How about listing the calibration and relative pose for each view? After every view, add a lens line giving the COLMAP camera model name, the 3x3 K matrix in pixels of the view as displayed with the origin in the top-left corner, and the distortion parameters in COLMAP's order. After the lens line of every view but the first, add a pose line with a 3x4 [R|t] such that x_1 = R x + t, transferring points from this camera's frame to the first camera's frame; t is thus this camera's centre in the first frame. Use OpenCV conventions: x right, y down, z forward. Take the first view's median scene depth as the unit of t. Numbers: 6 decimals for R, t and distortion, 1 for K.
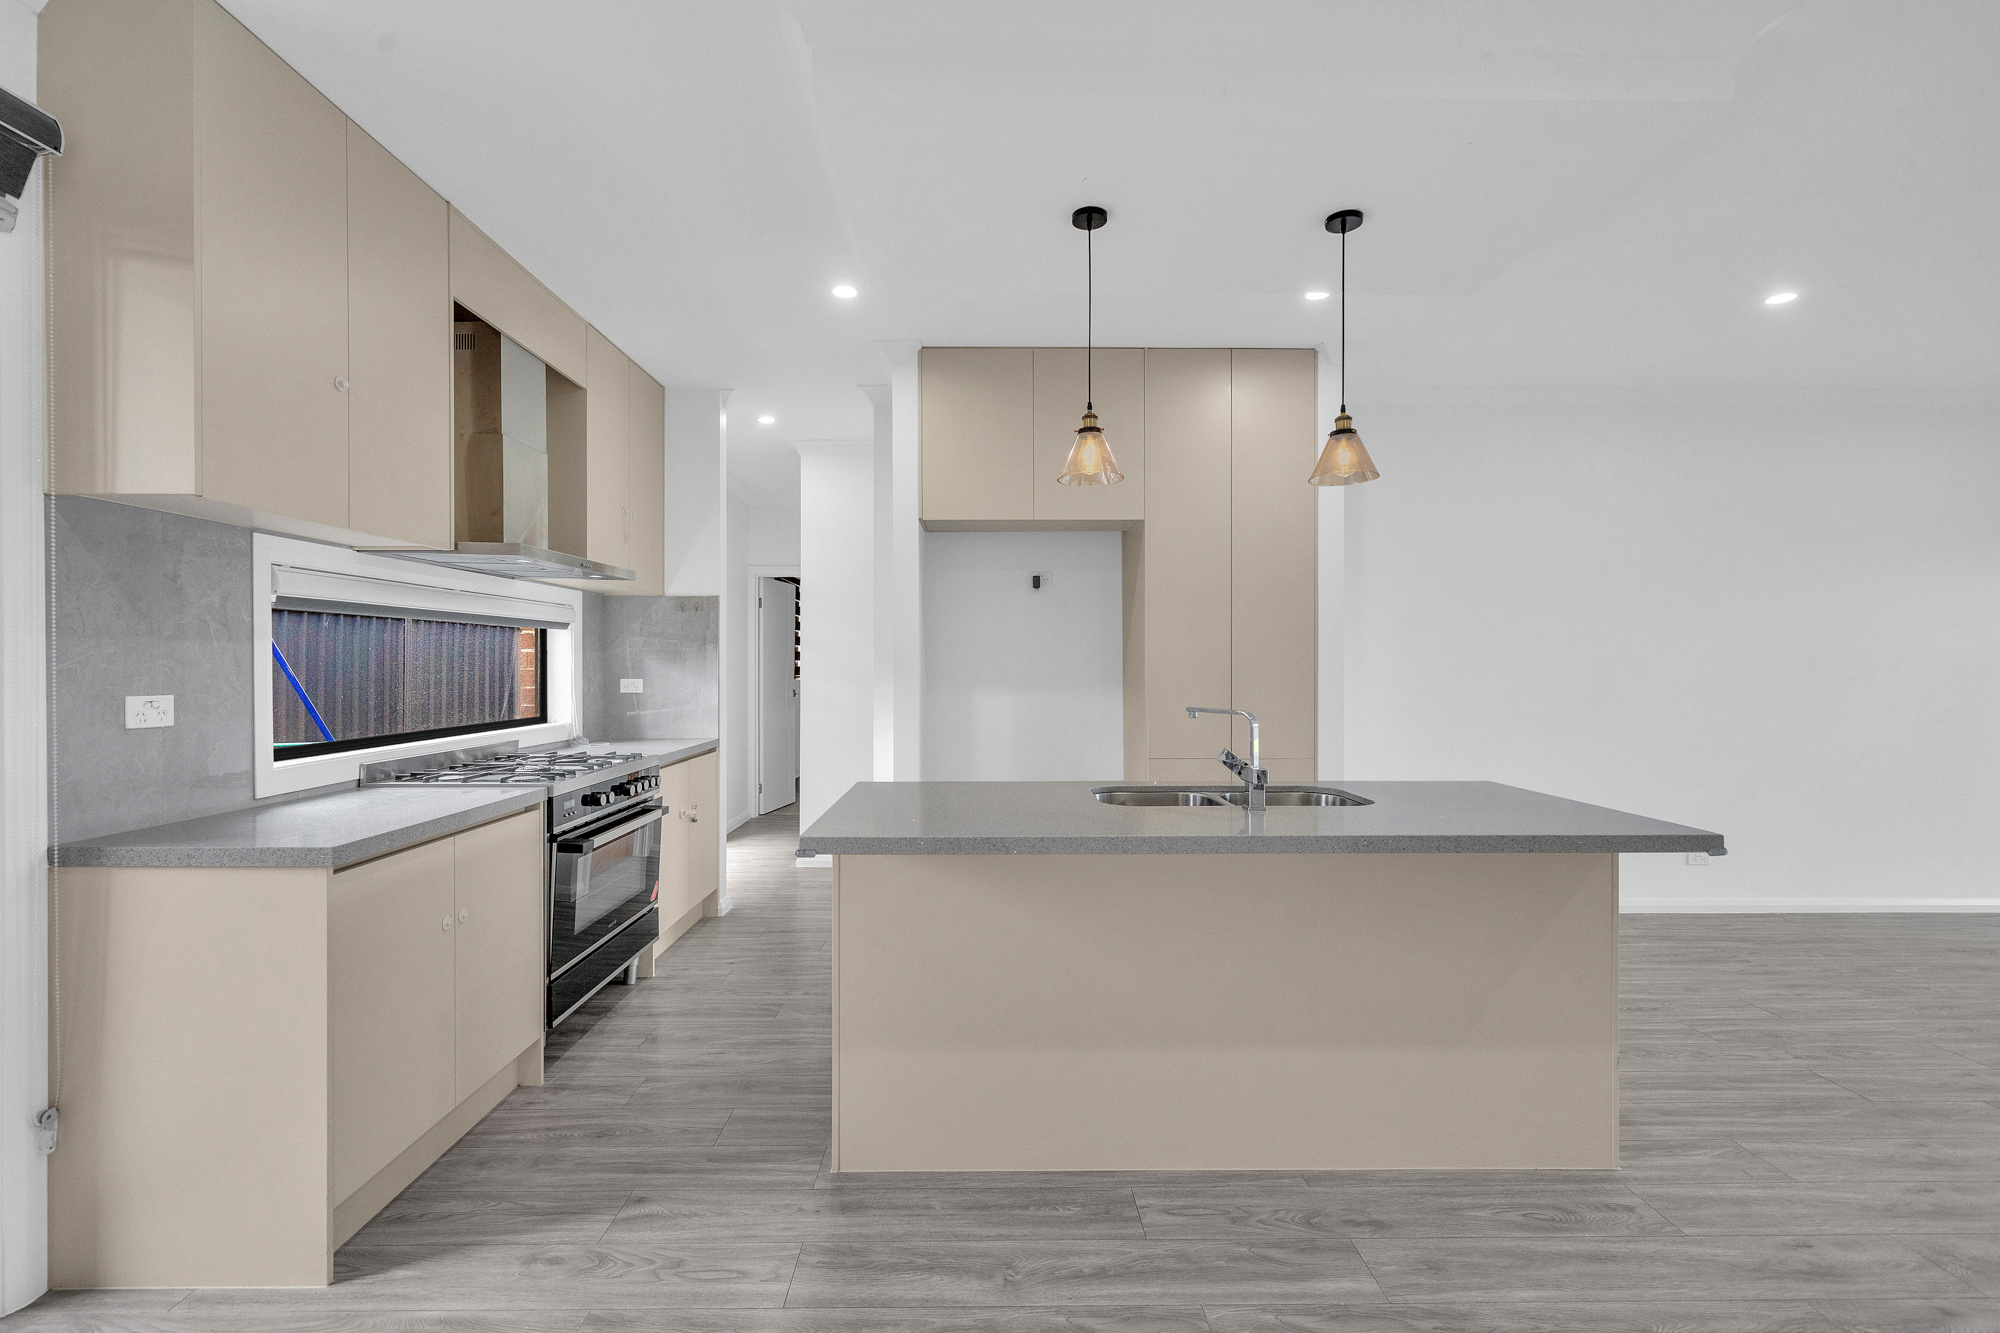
lens RADIAL K [[884.4, 0, 965.6], [0, 884.4, 663.6], [0, 0, 1]] dist [0.000565, 0.000295]
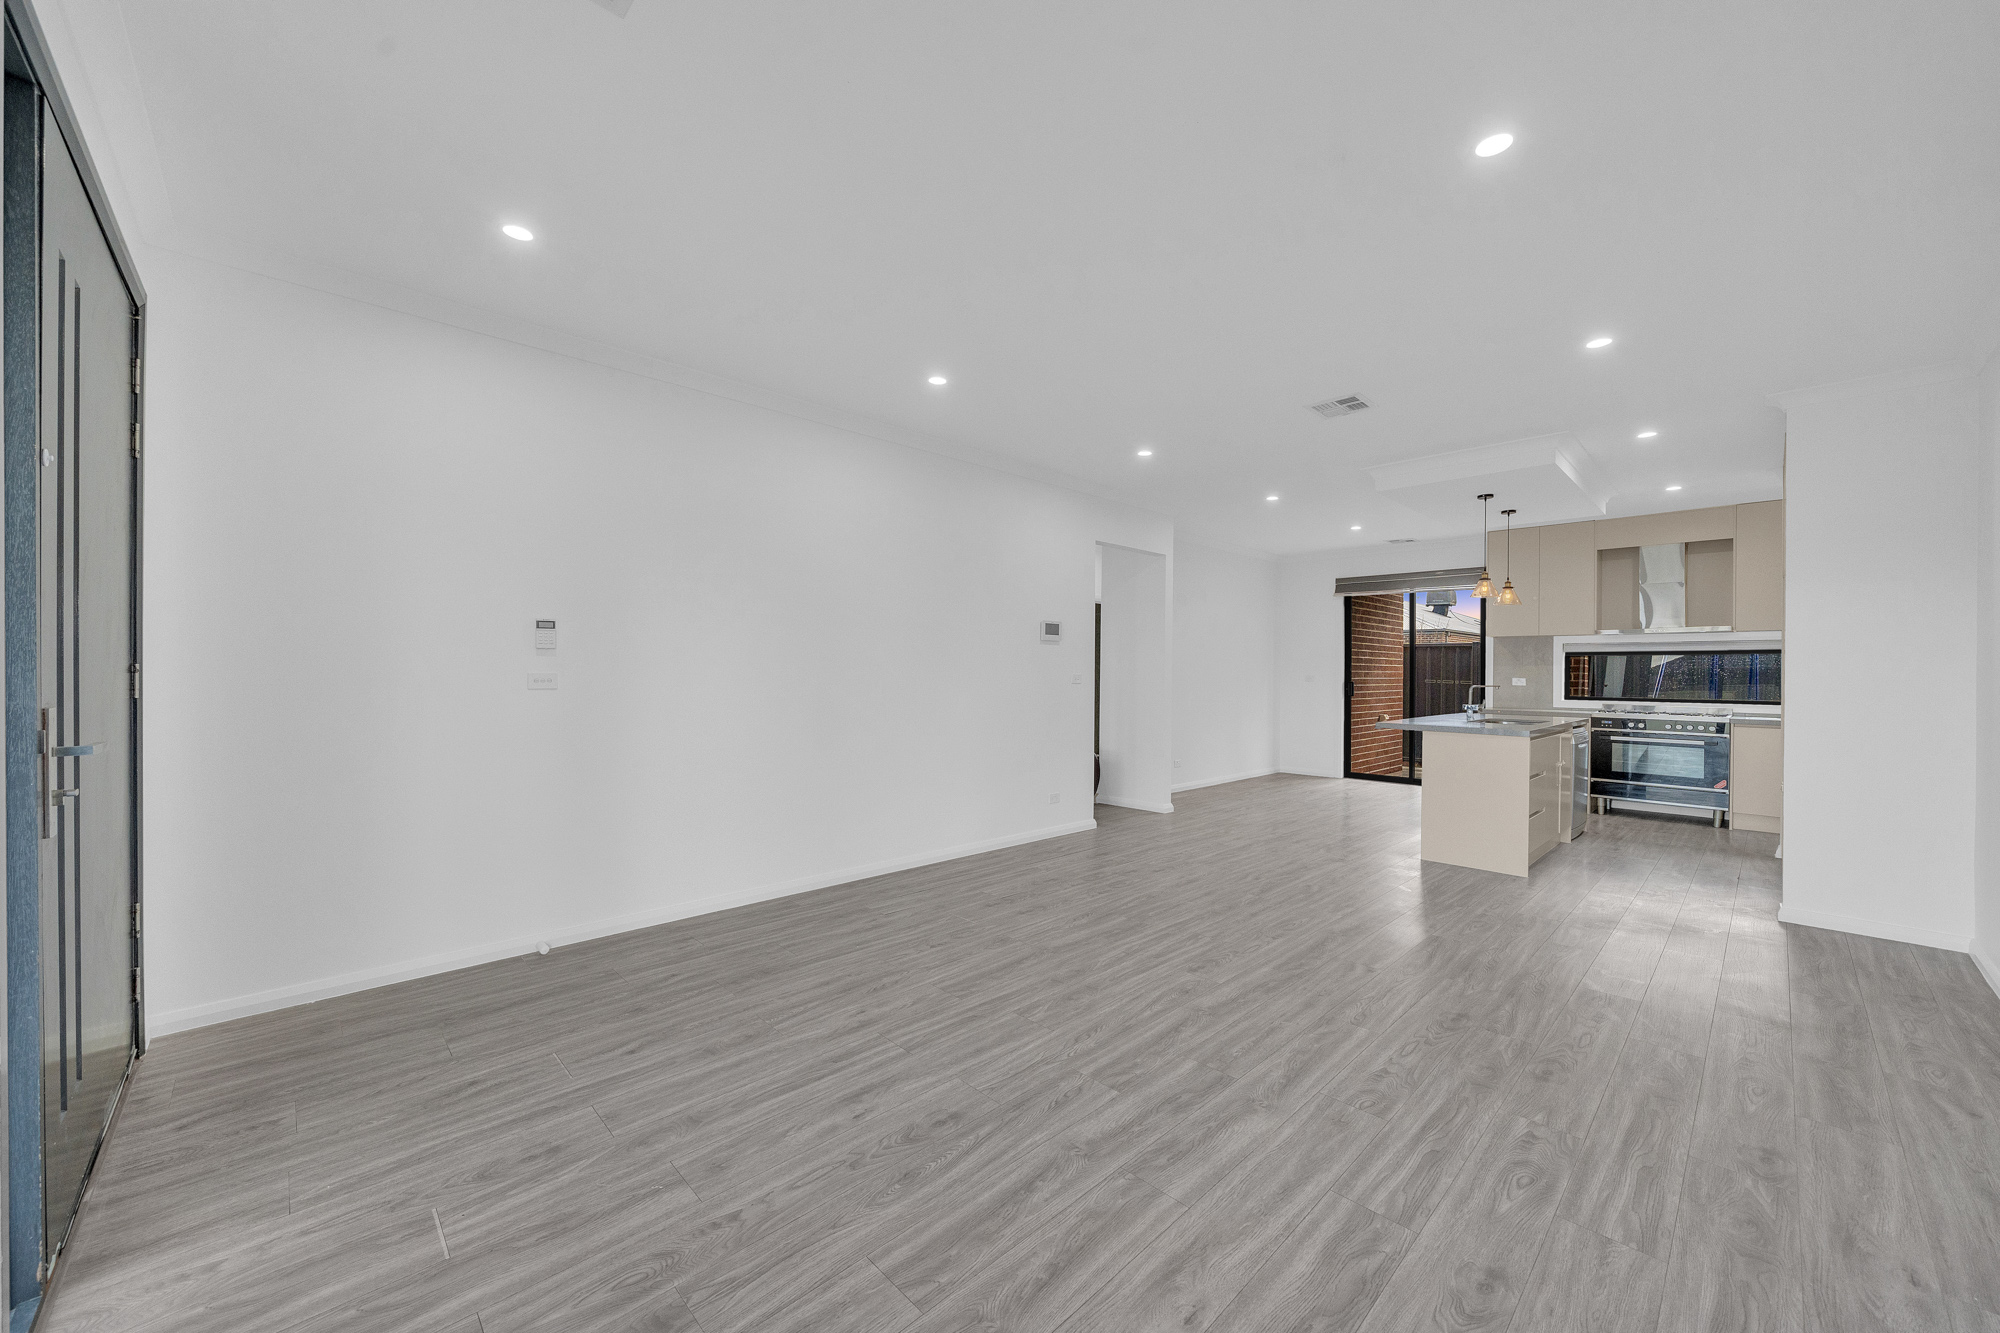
lens RADIAL K [[748.0, 0, 975.4], [0, 748.0, 677.4], [0, 0, 1]] dist [-0.004312, -0.000102]
pose [[-0.743609, 0.001540, -0.668613, 3.044177], [-0.004767, 0.999960, 0.007604, 0.013808], [0.668598, 0.008841, -0.743571, 1.671501]]
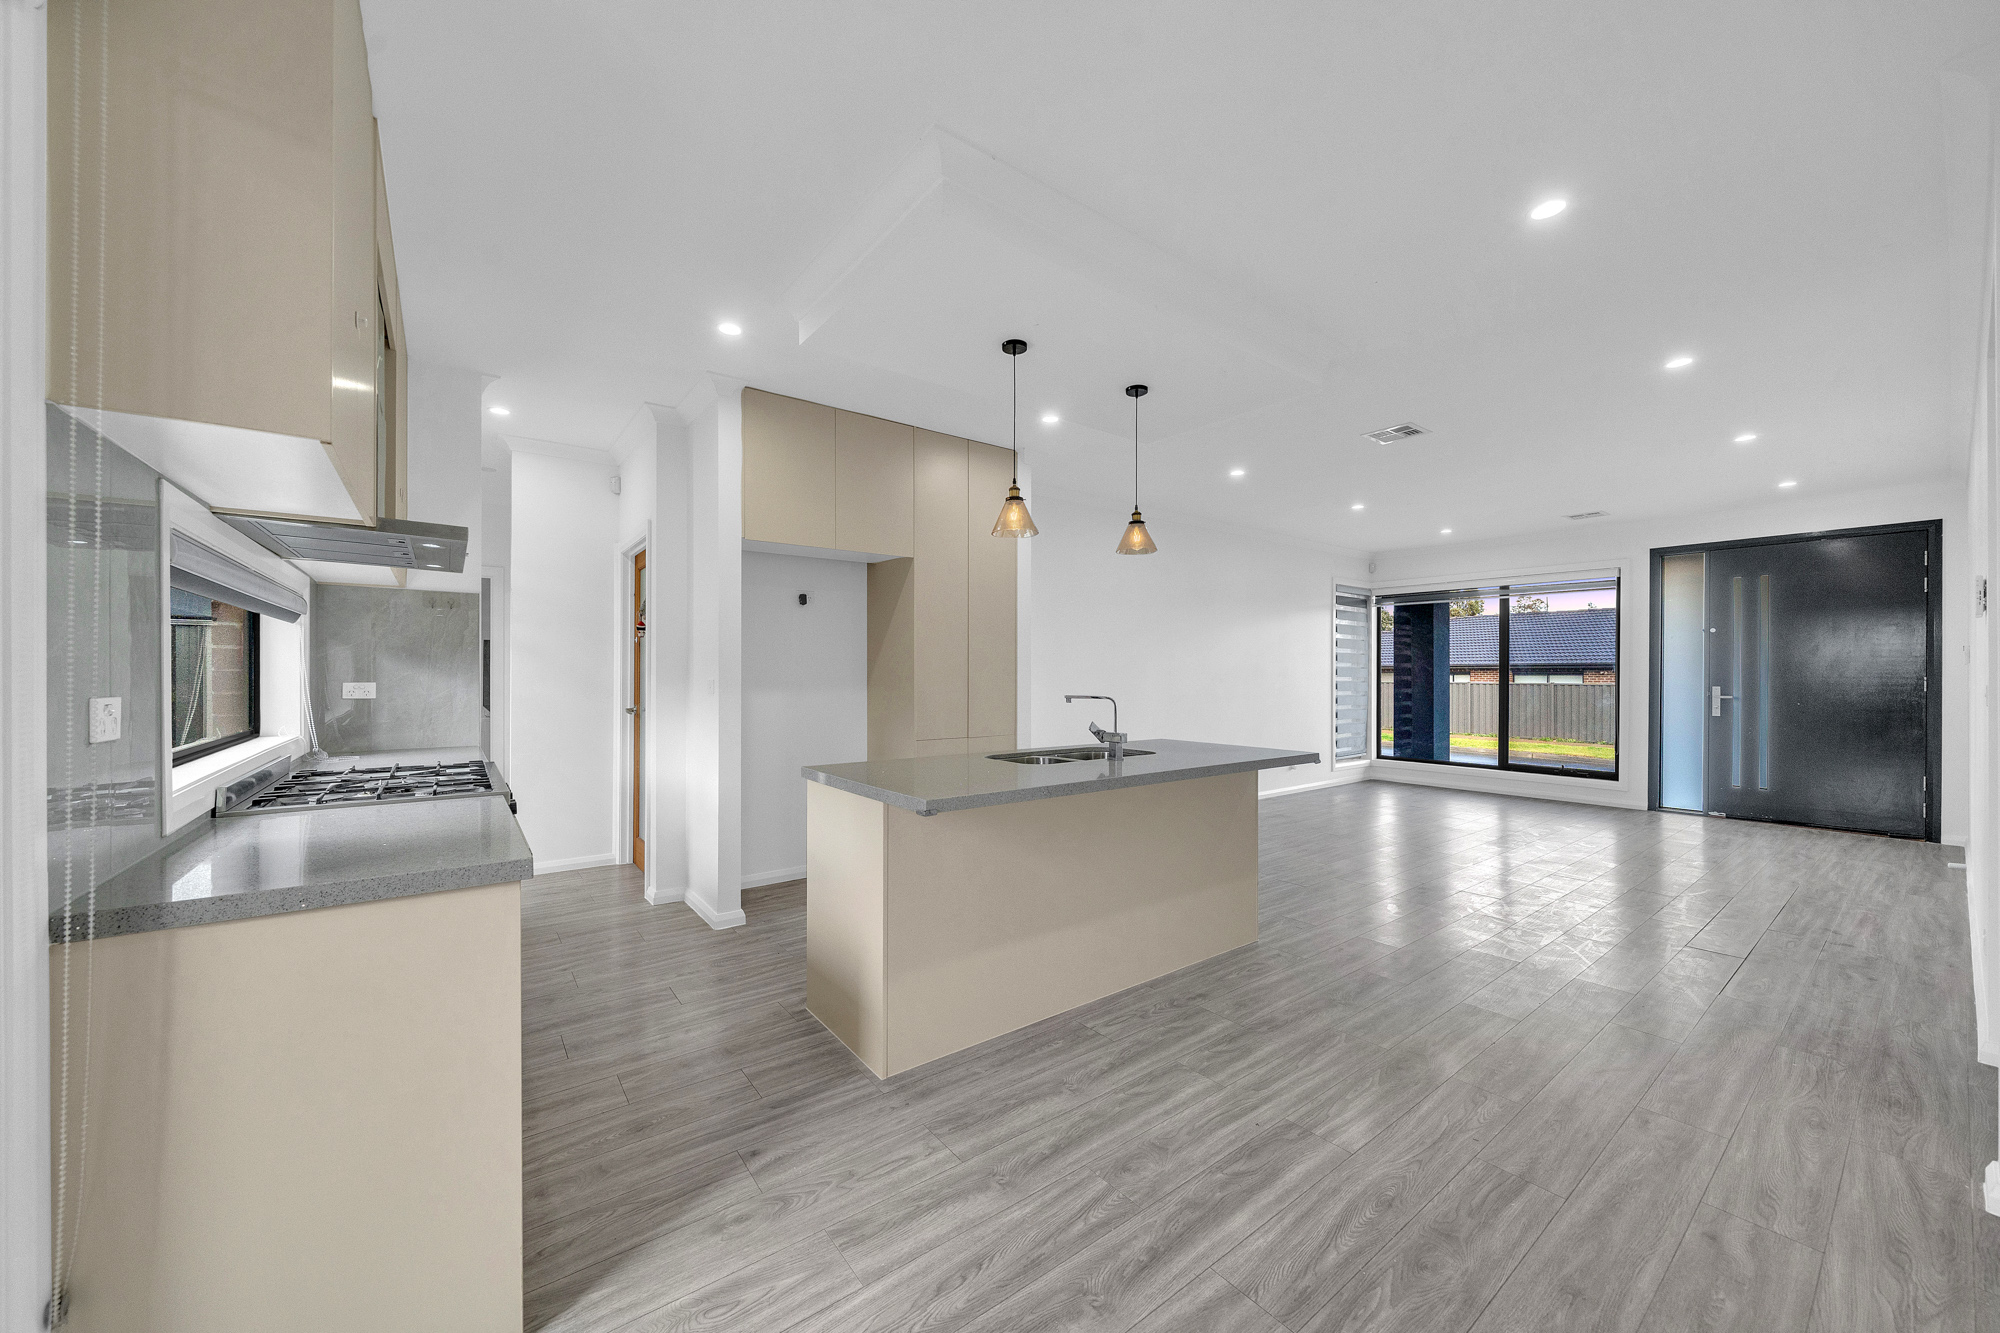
lens RADIAL K [[748.0, 0, 996.3], [0, 748.0, 671.1], [0, 0, 1]] dist [-0.004312, -0.000102]
pose [[0.797827, 0.004169, 0.602872, -0.606552], [-0.002414, 0.999990, -0.003720, 0.013597], [-0.602882, 0.001512, 0.797829, 0.076218]]
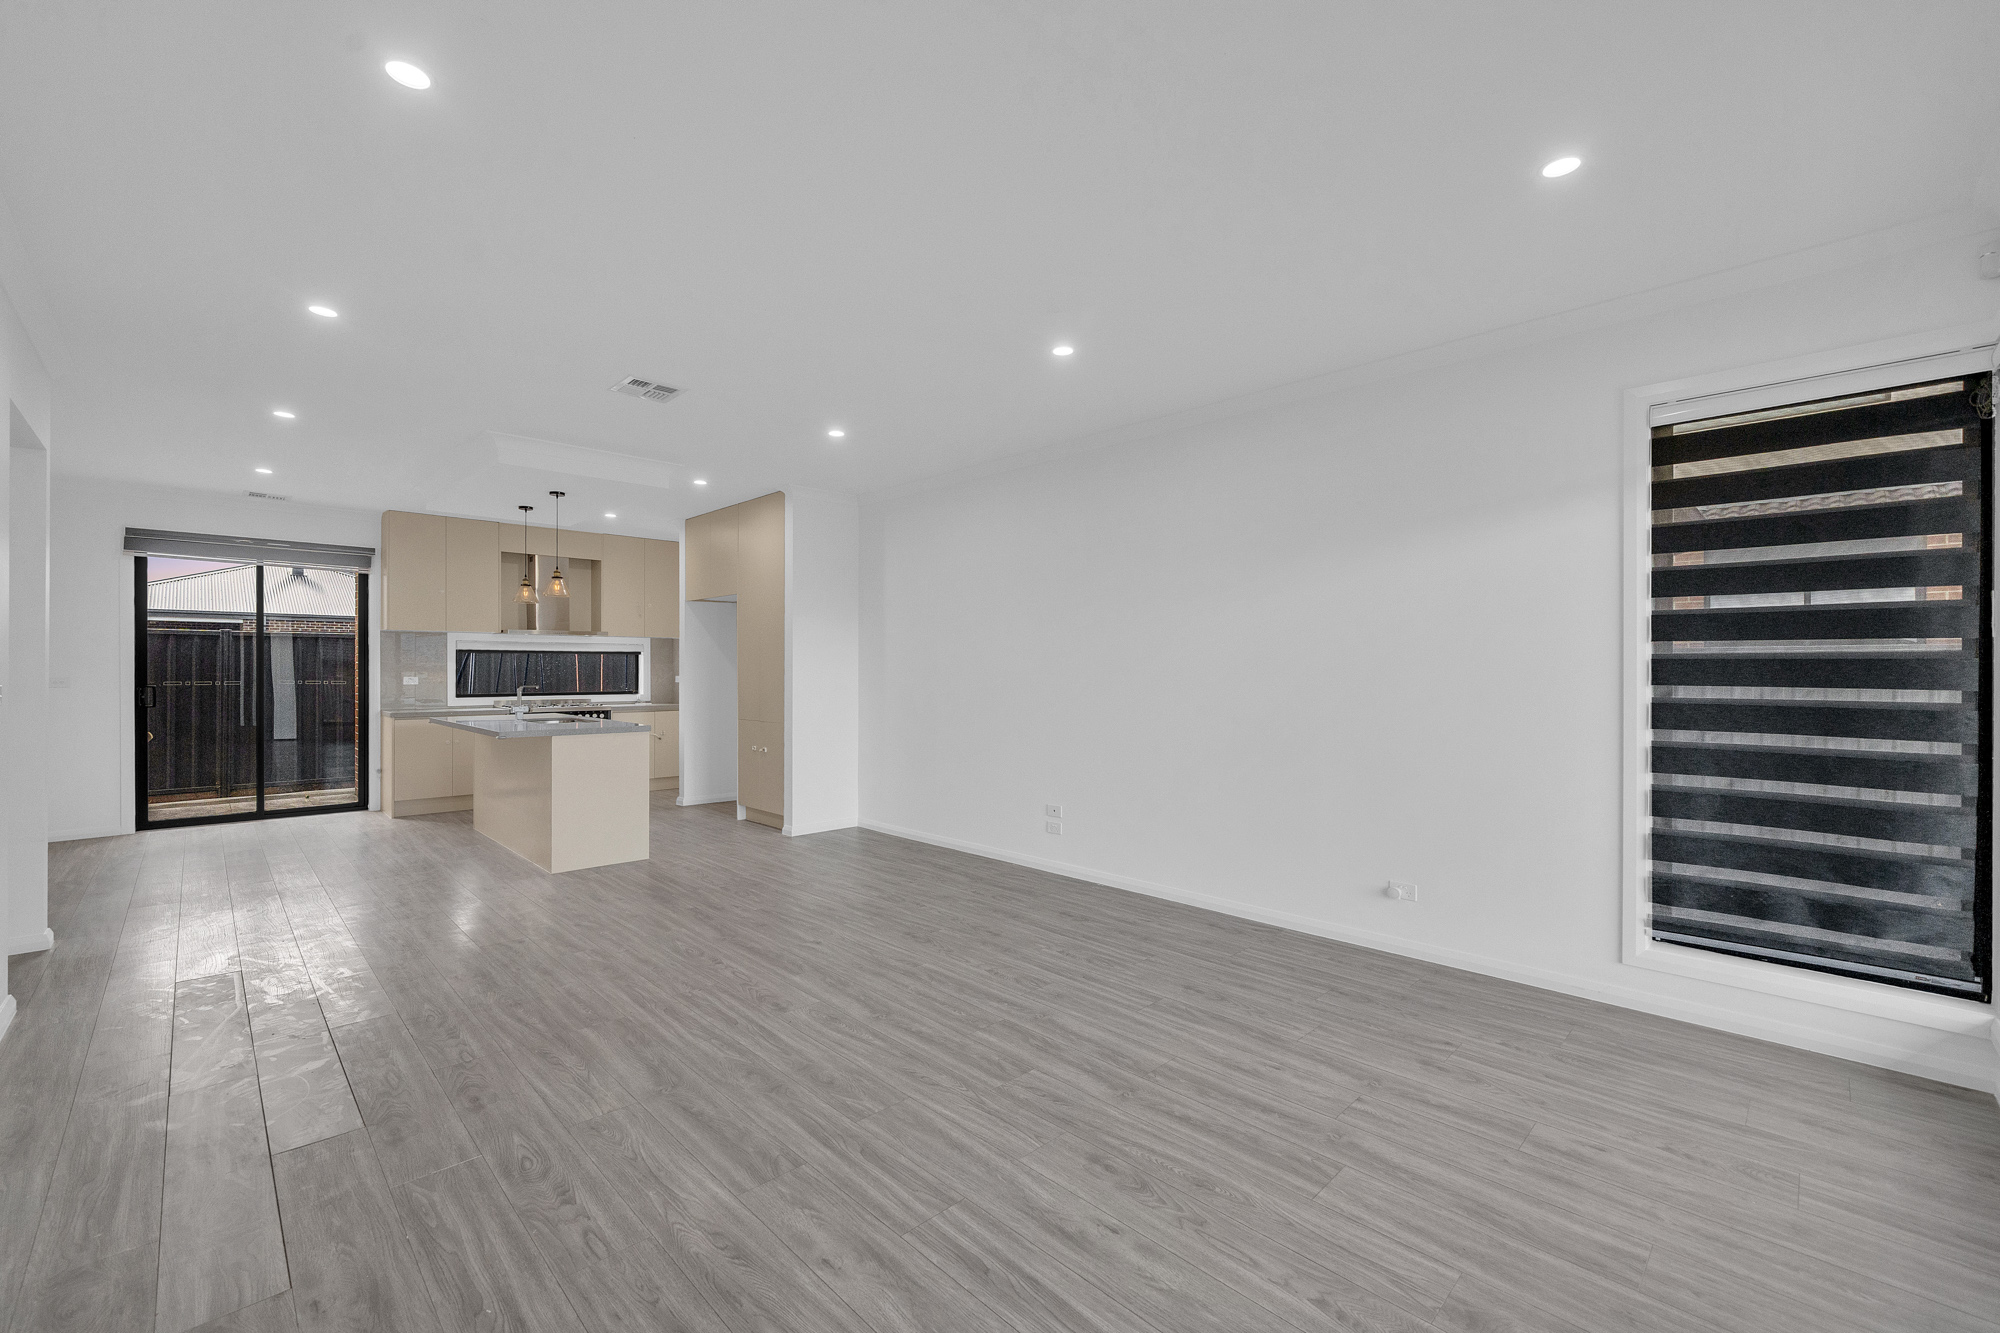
lens RADIAL K [[820.2, 0, 993.1], [0, 820.2, 672.9], [0, 0, 1]] dist [0.000169, -0.000376]
pose [[0.690786, 0.004288, -0.723046, 3.048135], [-0.000998, 0.999987, 0.004977, -0.001968], [0.723058, -0.002717, 0.690782, 0.295702]]
